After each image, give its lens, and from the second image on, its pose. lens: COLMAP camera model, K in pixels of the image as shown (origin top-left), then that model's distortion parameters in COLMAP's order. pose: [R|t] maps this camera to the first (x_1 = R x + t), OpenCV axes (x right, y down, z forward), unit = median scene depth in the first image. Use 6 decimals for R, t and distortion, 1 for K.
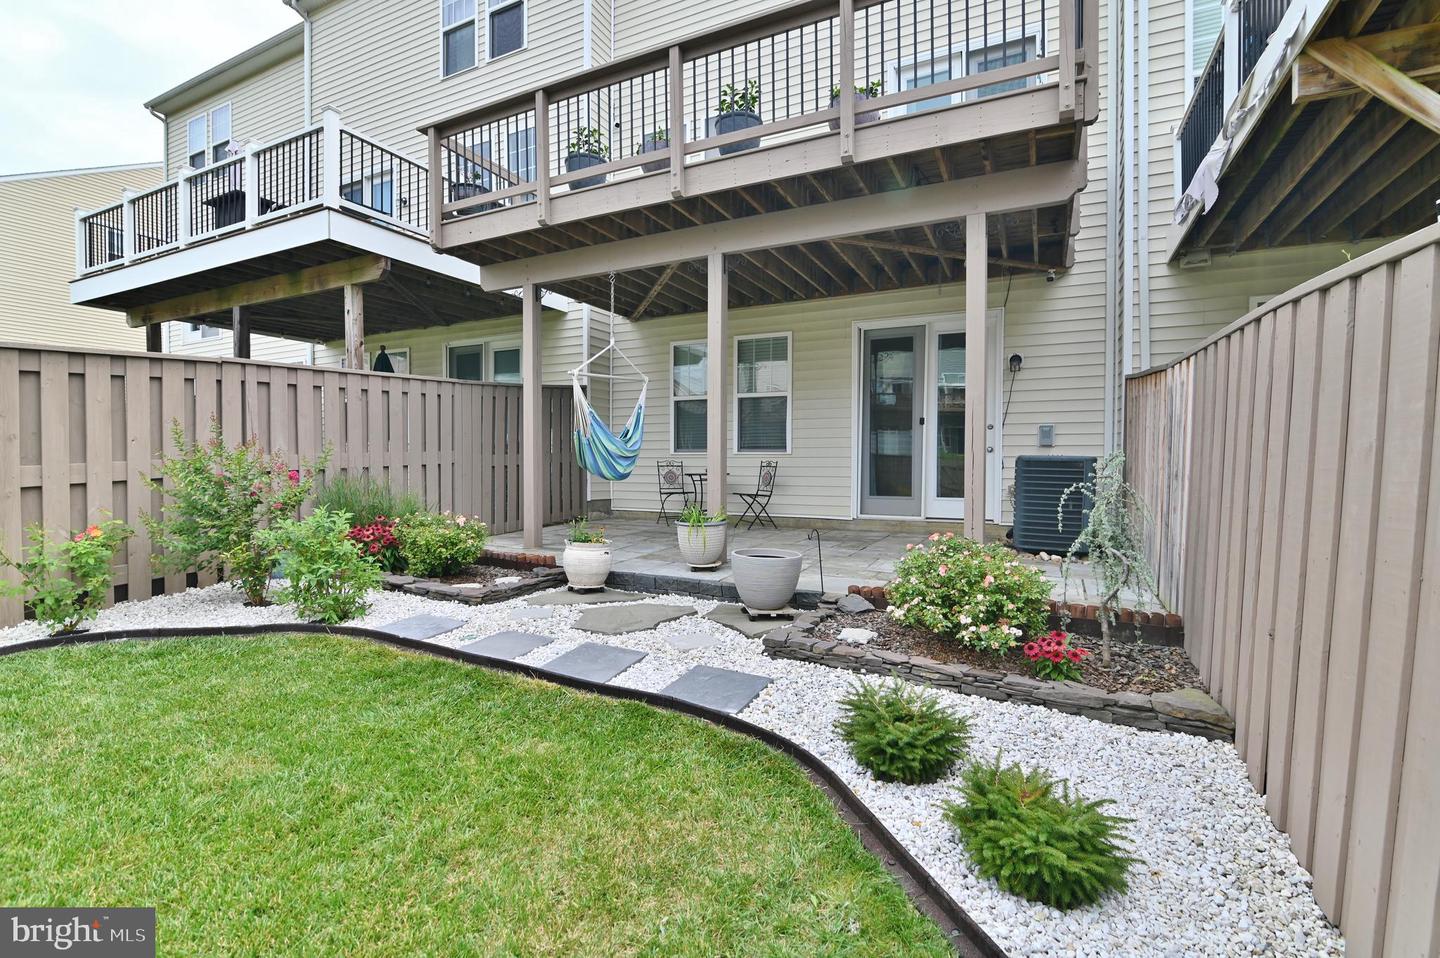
lens RADIAL K [[659.1, 0, 720.0], [0, 659.1, 479.0], [0, 0, 1]] dist [-0.018766, 0.001190]
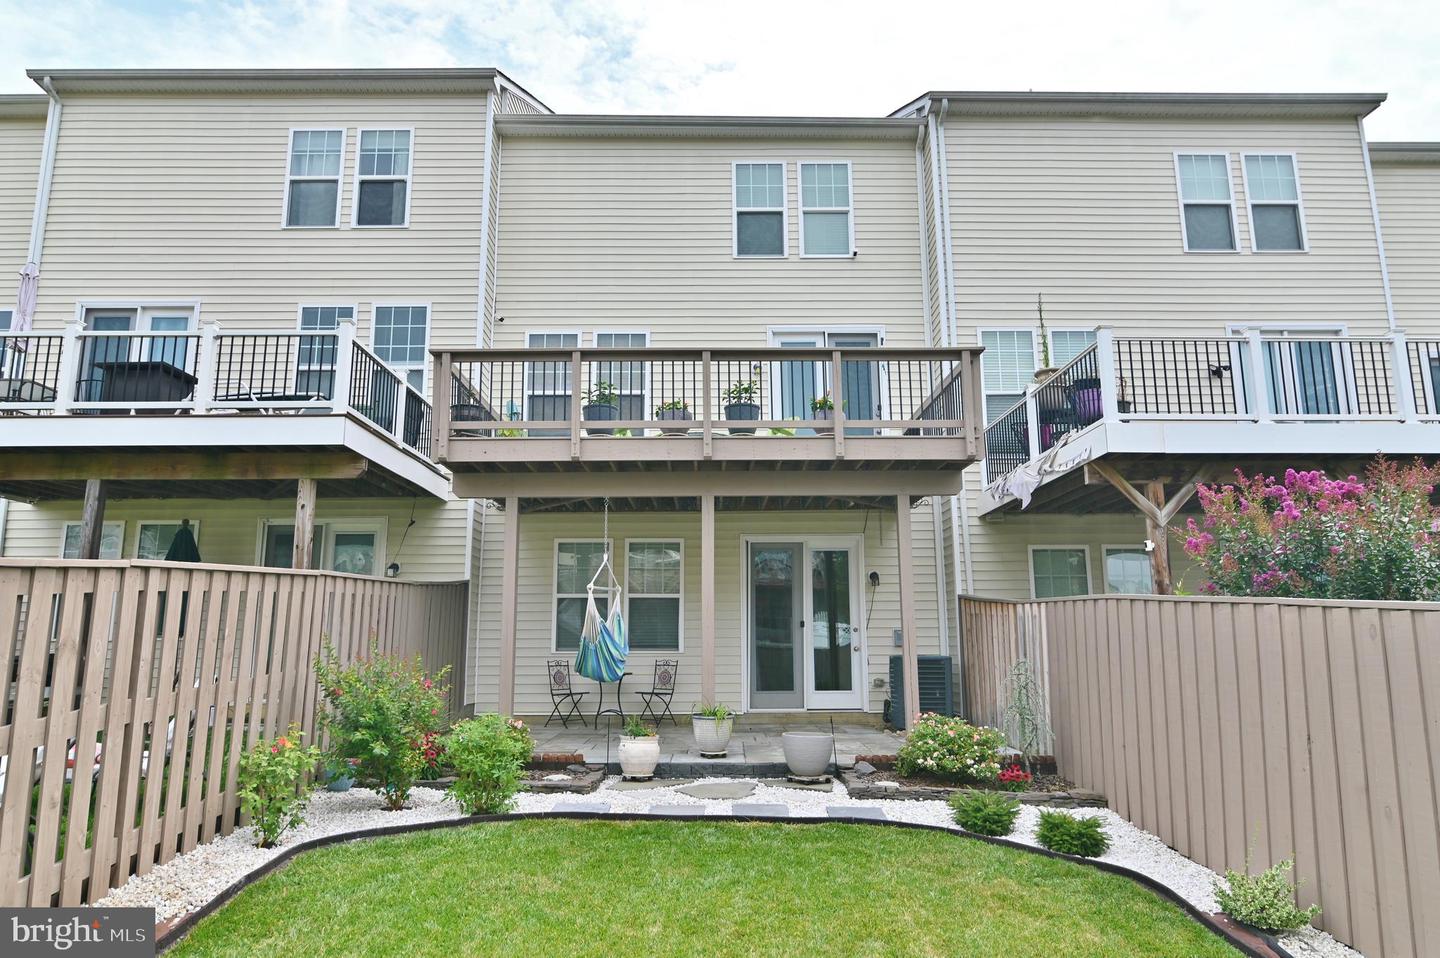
lens RADIAL K [[905.7, 0, 720.0], [0, 905.7, 479.0], [0, 0, 1]] dist [-0.003492, -0.000433]
pose [[0.891686, 0.076454, 0.446151, -0.681683], [0.017568, 0.979045, -0.202884, -0.020384], [-0.452314, 0.188747, 0.871658, -0.465185]]
